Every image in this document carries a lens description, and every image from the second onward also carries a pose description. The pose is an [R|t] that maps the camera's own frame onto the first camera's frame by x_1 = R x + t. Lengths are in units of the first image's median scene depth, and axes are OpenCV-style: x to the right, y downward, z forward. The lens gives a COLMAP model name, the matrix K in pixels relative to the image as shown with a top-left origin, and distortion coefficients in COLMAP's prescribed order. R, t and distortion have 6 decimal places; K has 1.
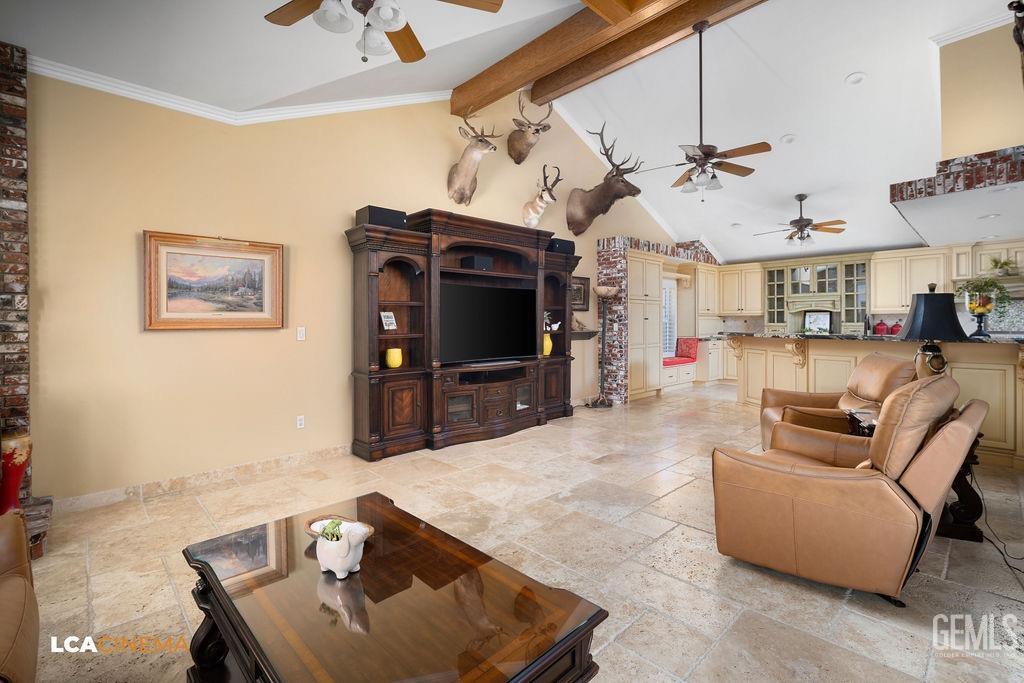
lens RADIAL K [[461.8, 0, 504.1], [0, 461.8, 322.2], [0, 0, 1]] dist [0.000914, 0.000037]
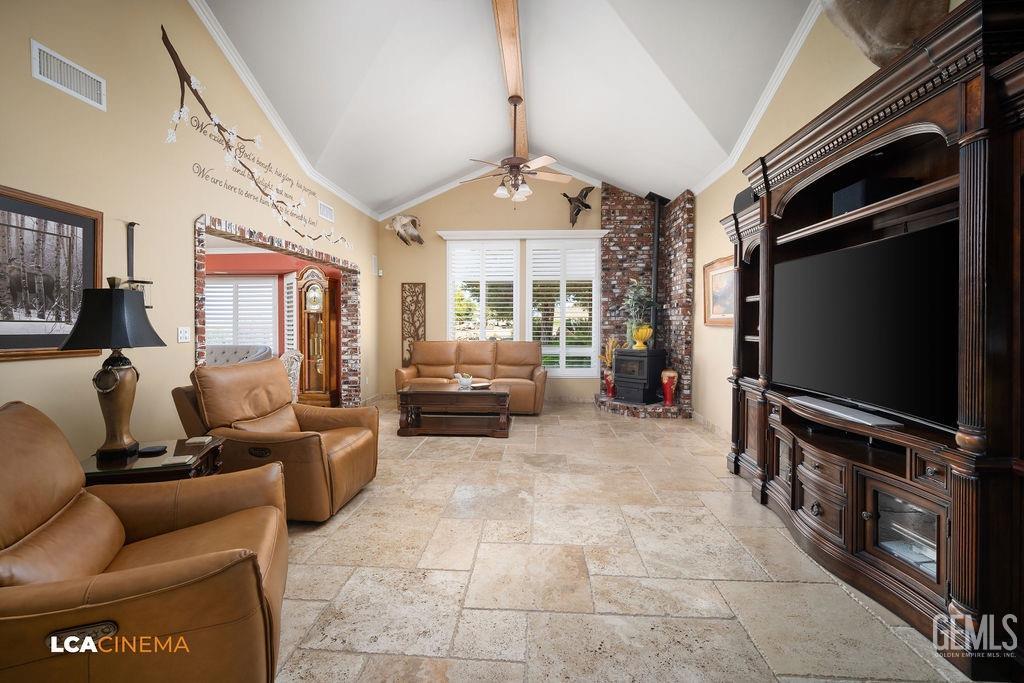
lens RADIAL K [[461.8, 0, 510.6], [0, 461.8, 333.9], [0, 0, 1]] dist [0.000914, 0.000037]
pose [[-0.732620, 0.017251, -0.680420, 0.814425], [0.002014, 0.999729, 0.023178, 0.005462], [0.680635, 0.015610, -0.732456, 1.687548]]
